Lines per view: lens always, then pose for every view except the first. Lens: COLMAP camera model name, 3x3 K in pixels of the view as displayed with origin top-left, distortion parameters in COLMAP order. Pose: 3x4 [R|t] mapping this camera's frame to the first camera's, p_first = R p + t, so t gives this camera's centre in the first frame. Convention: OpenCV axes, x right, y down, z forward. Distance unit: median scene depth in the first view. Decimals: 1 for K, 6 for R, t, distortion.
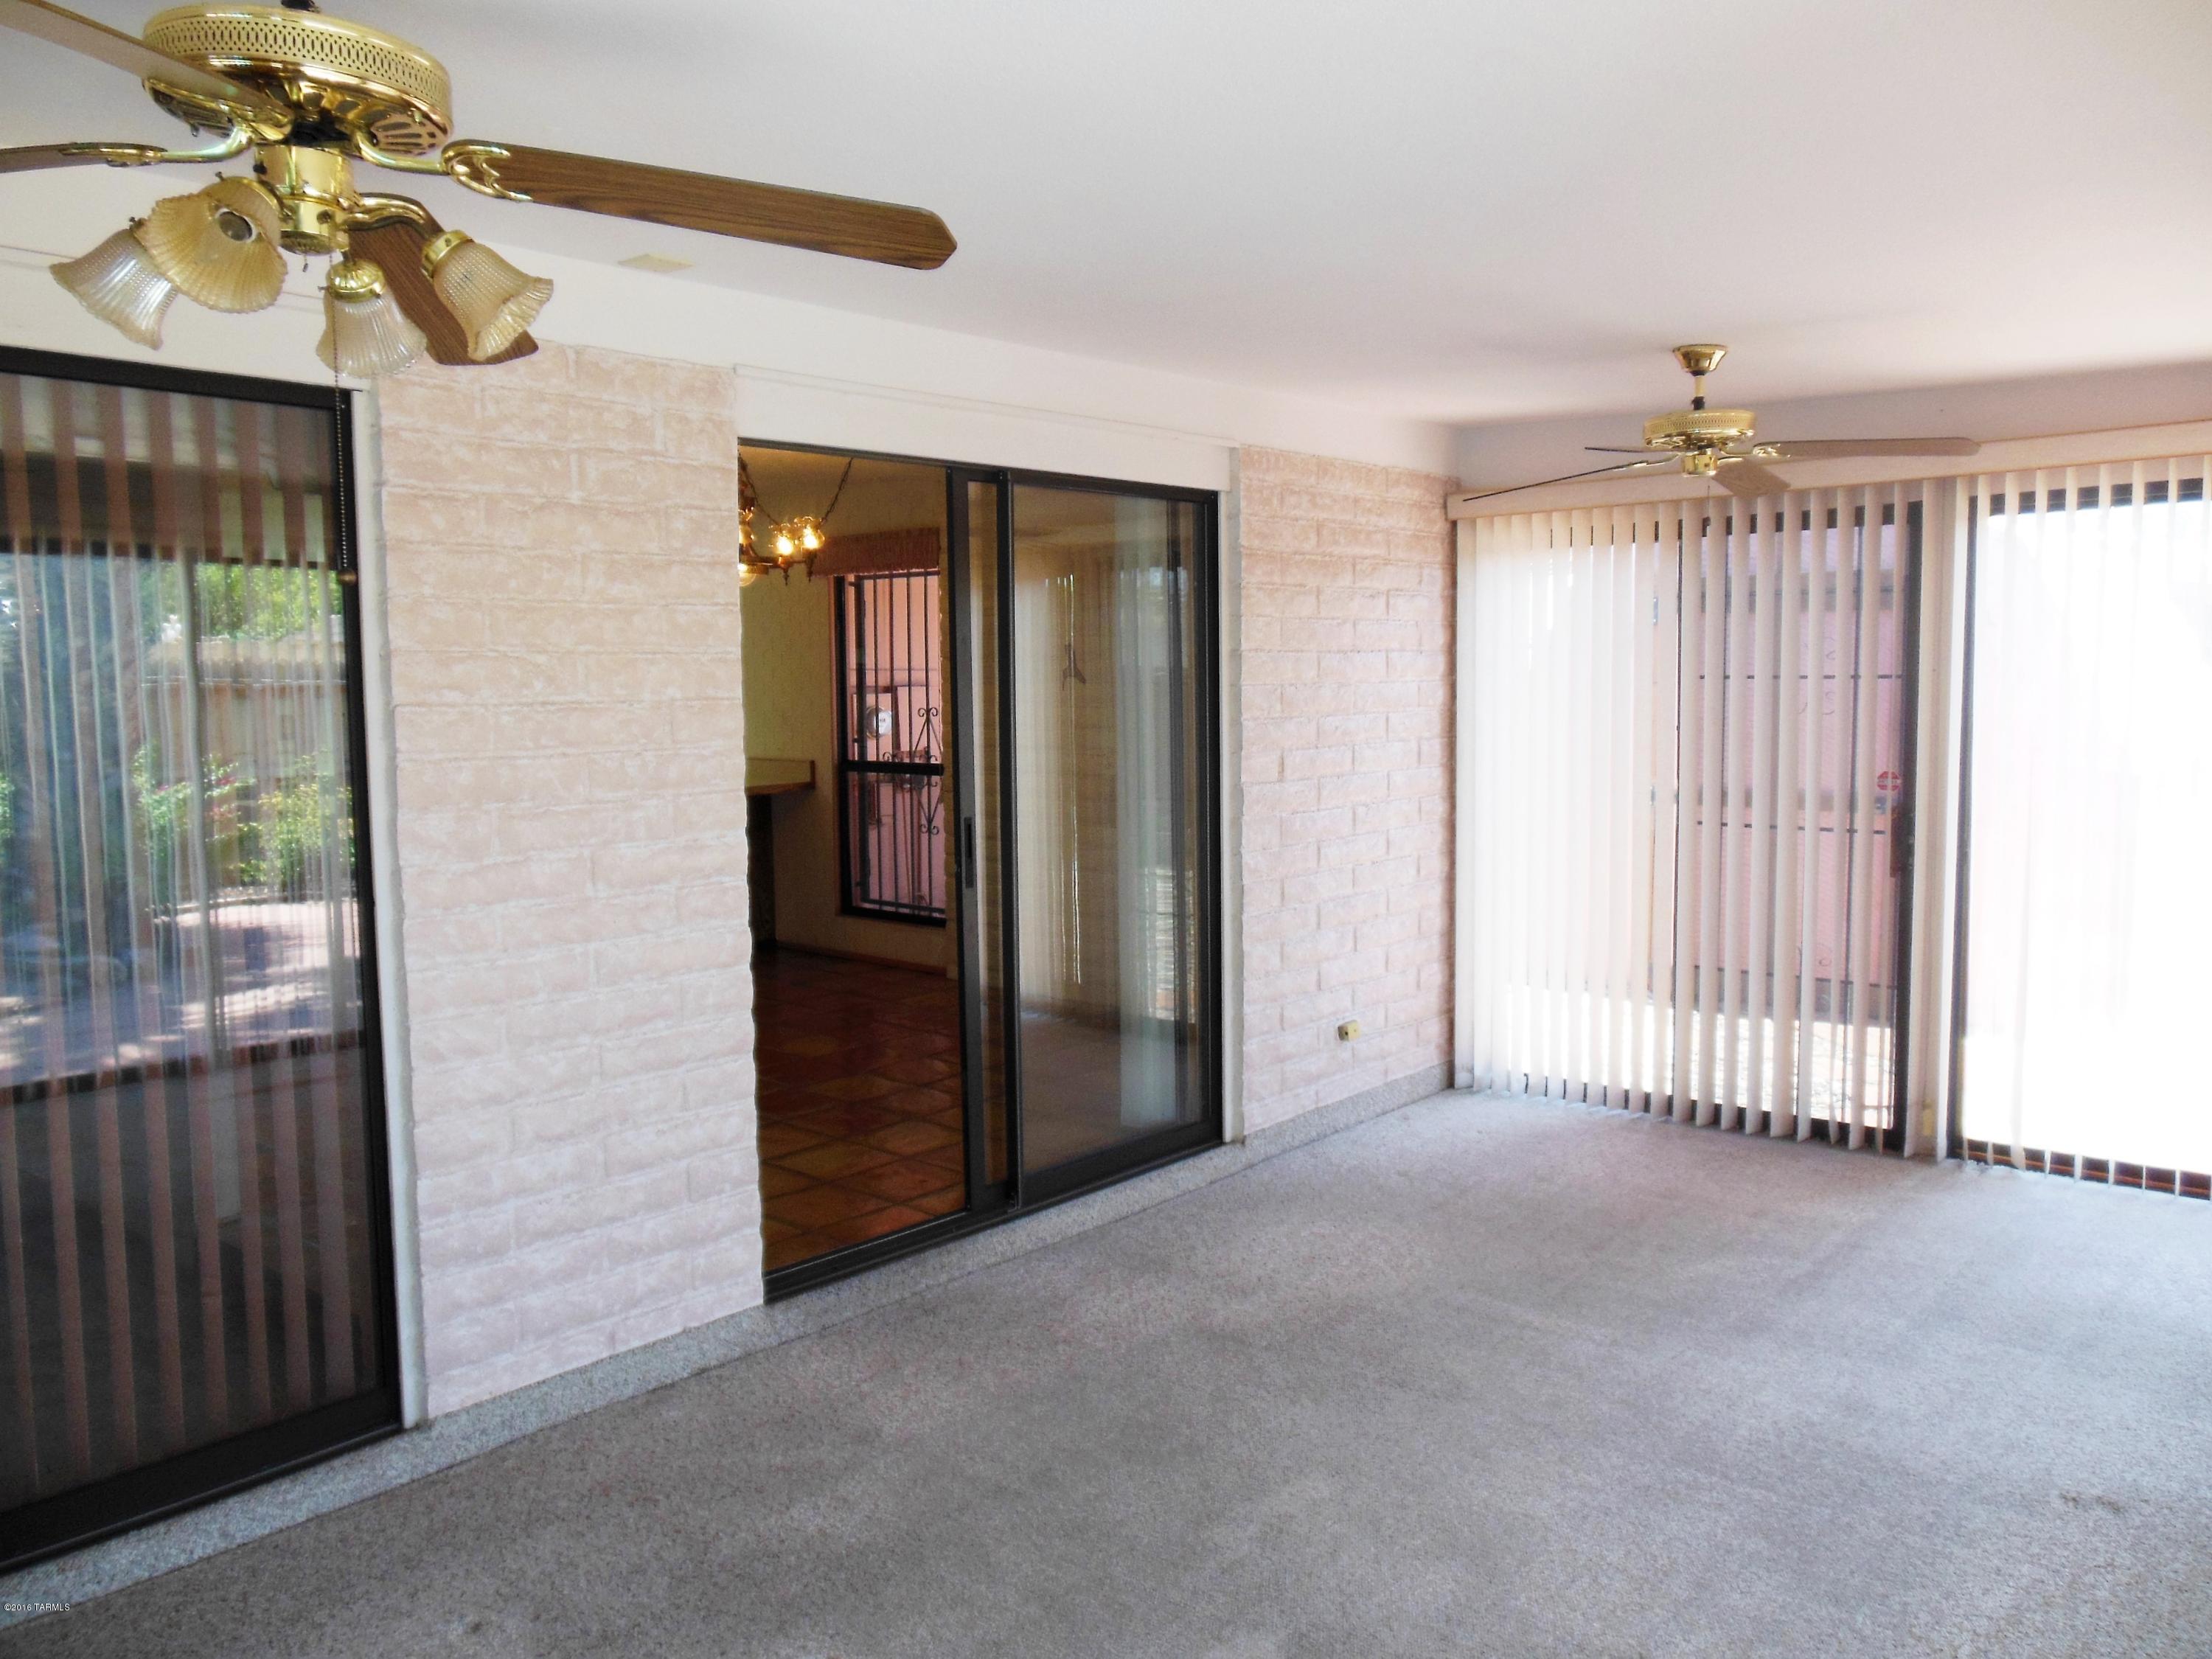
lens RADIAL K [[1782.4, 0, 1106.0], [0, 1782.4, 829.5], [0, 0, 1]] dist [-0.075682, 0.131702]
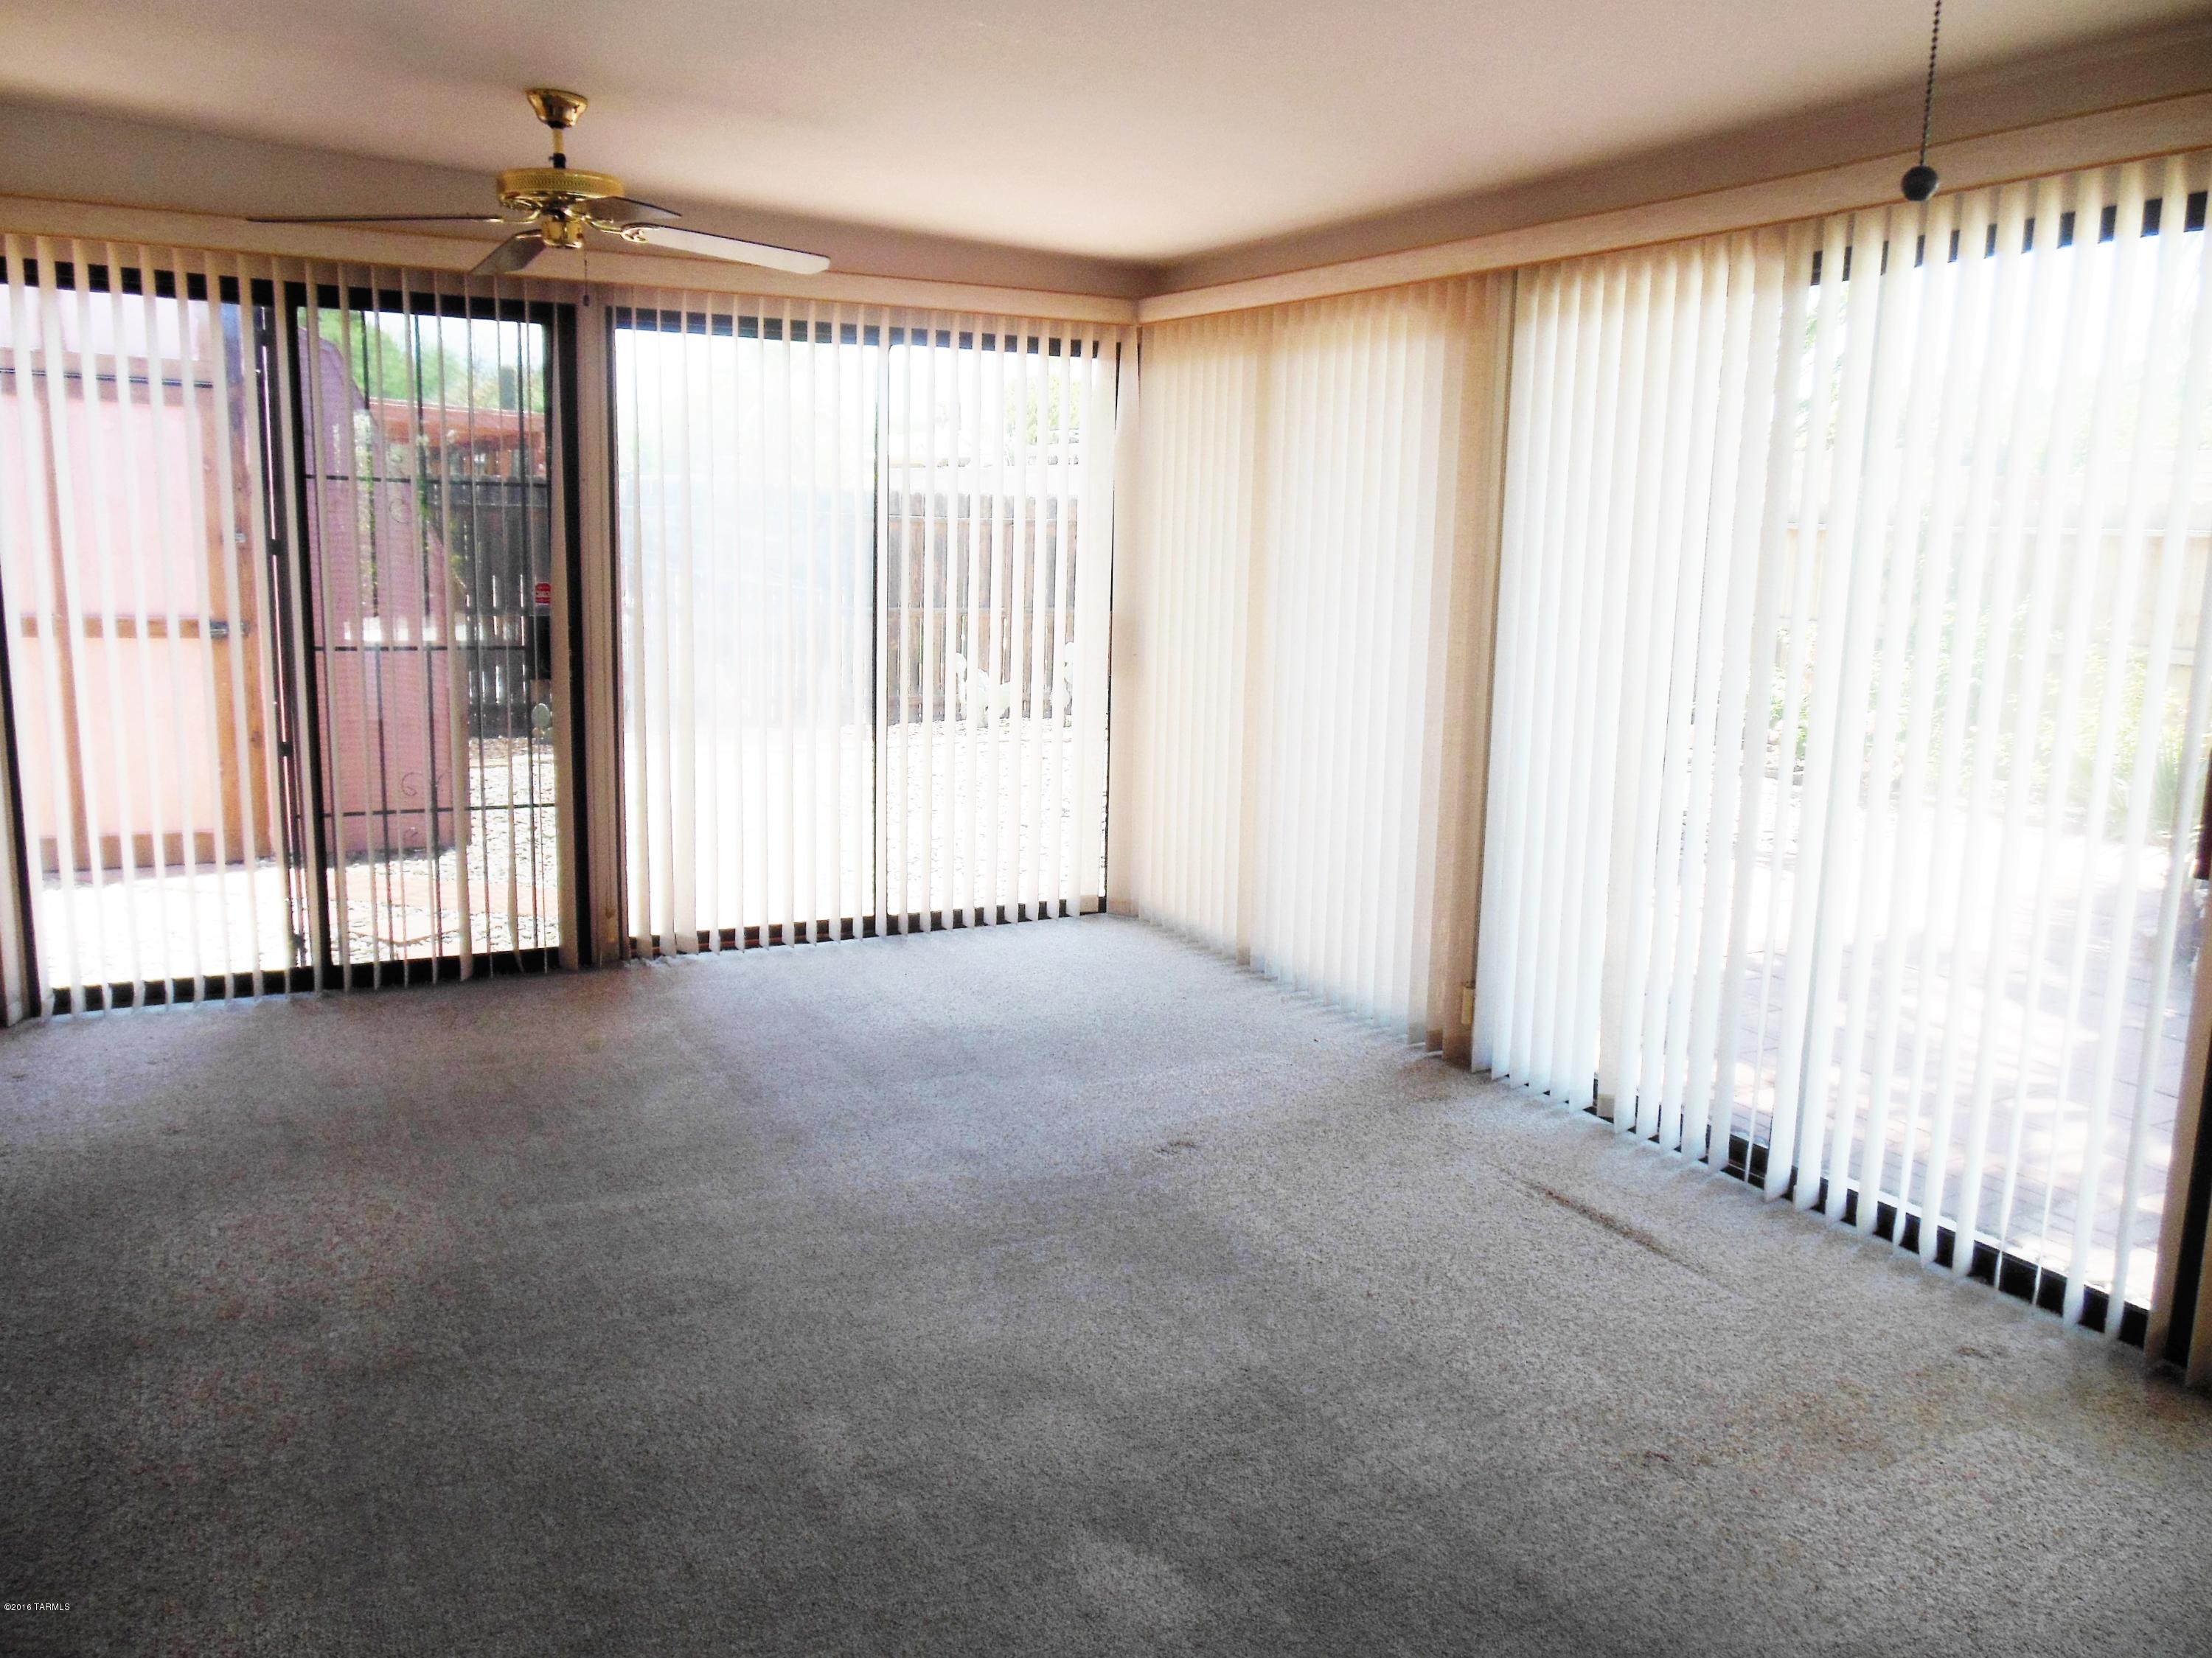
lens RADIAL K [[1750.7, 0, 1107.7], [0, 1750.7, 862.3], [0, 0, 1]] dist [-0.000108, 0.007356]
pose [[0.299718, -0.150770, 0.942039, -0.464861], [0.039773, 0.988550, 0.145560, -0.011571], [-0.953198, -0.006159, 0.302283, 0.478395]]
